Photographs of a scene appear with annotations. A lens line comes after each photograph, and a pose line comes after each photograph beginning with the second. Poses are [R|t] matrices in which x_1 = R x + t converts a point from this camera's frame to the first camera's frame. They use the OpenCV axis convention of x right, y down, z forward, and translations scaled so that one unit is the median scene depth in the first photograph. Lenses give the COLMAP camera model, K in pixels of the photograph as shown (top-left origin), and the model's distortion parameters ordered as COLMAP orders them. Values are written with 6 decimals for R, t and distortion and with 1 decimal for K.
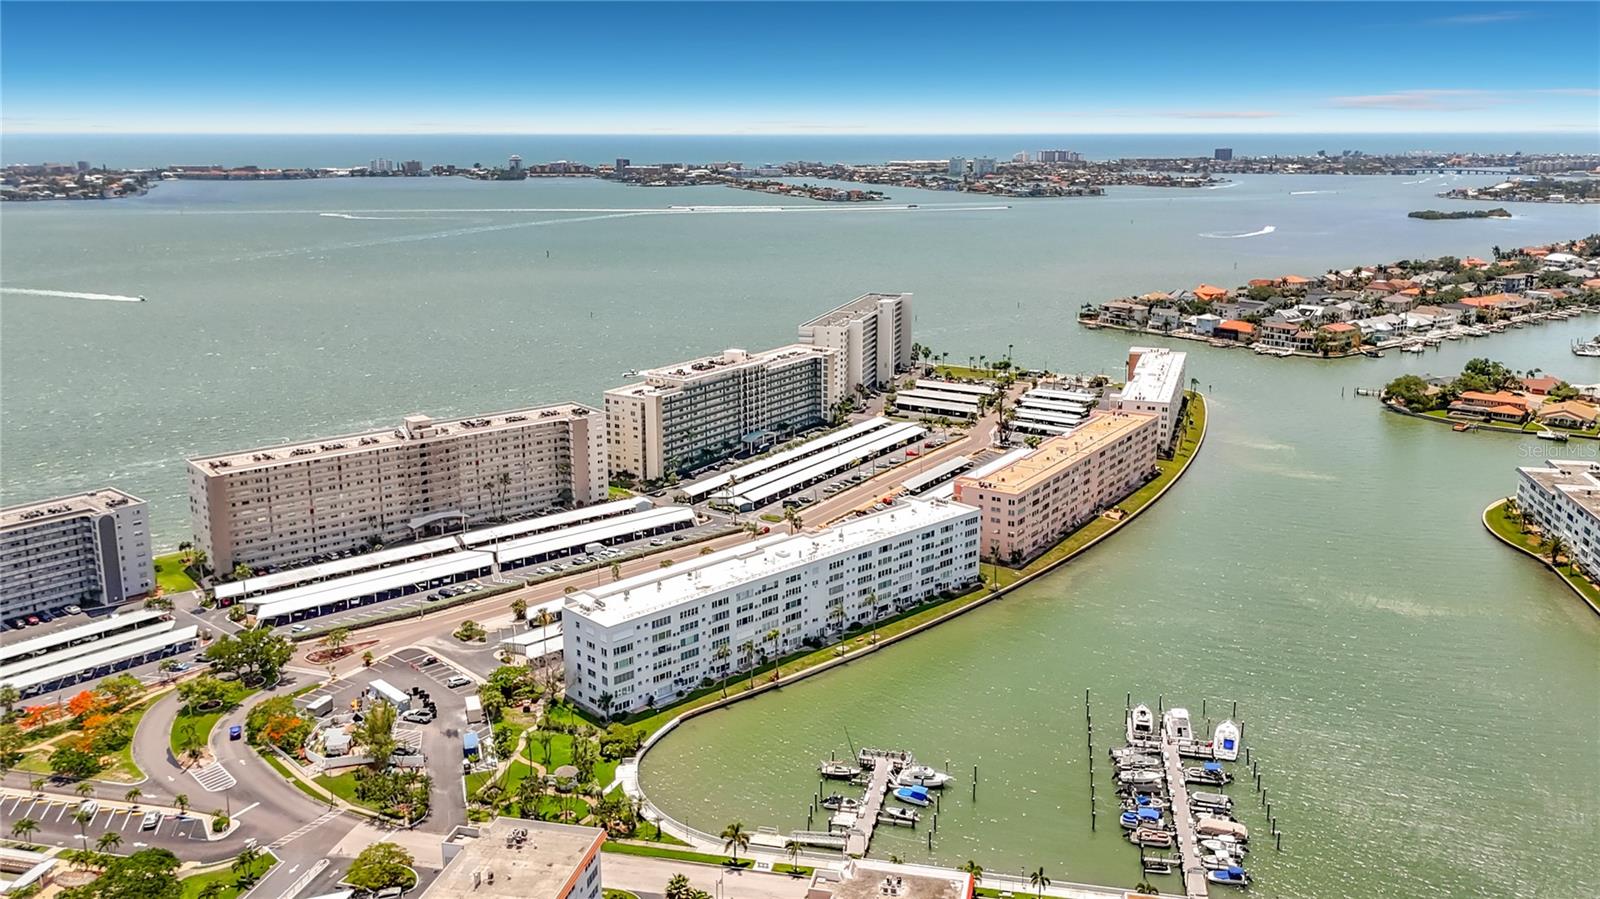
lens RADIAL K [[1275.1, 0, 797.5], [0, 1275.1, 428.0], [0, 0, 1]] dist [0.120114, -0.222185]
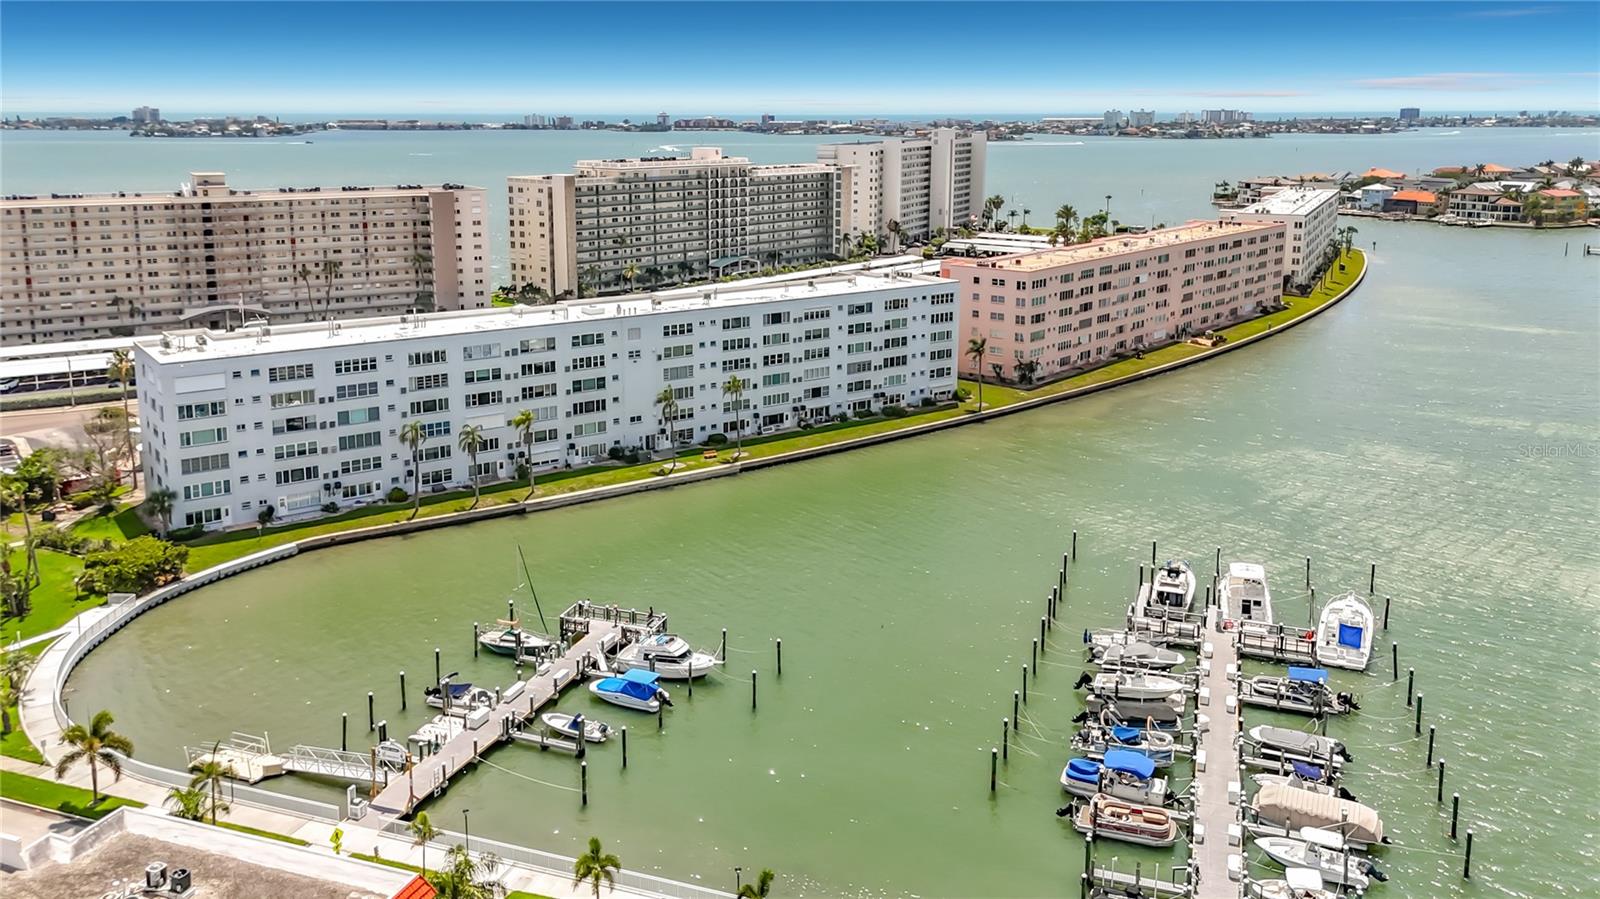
lens RADIAL K [[1274.6, 0, 780.6], [0, 1274.6, 340.6], [0, 0, 1]] dist [0.063689, -0.053926]
pose [[0.990565, 0.028897, -0.133963, 0.150335], [-0.035314, 0.998327, -0.045776, 0.132003], [0.132416, 0.050075, 0.989929, 0.404428]]
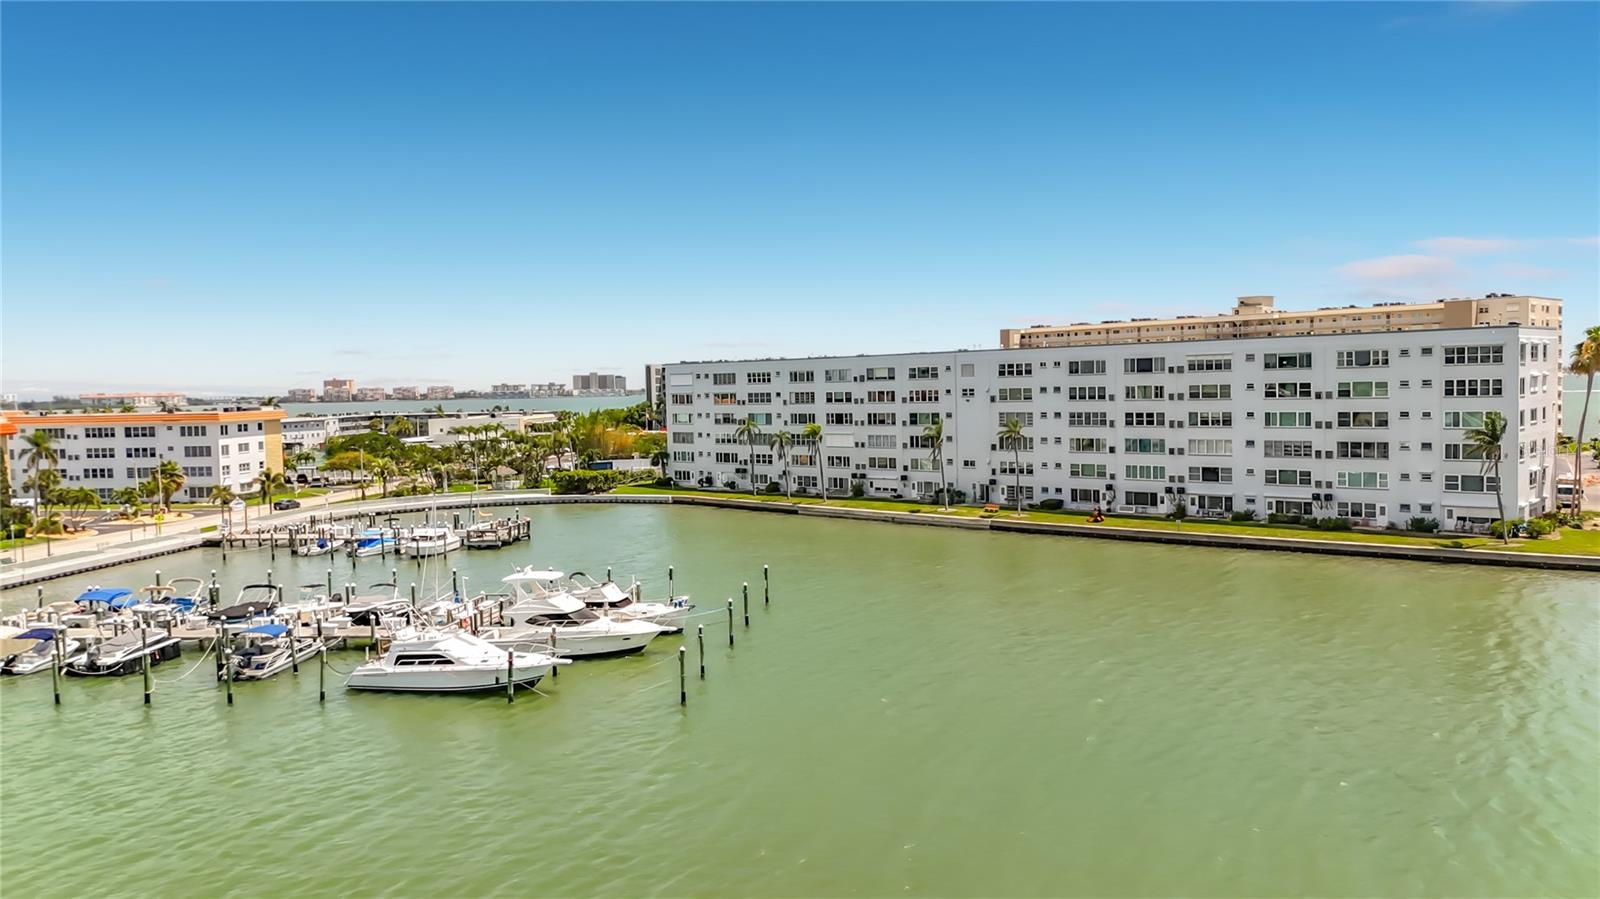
lens RADIAL K [[1168.8, 0, 776.6], [0, 1168.8, 447.7], [0, 0, 1]] dist [0.001276, -0.040291]
pose [[0.048706, 0.052905, -0.997411, 0.485599], [-0.200720, 0.978743, 0.042113, 0.132361], [0.978437, 0.198149, 0.058290, 0.846104]]
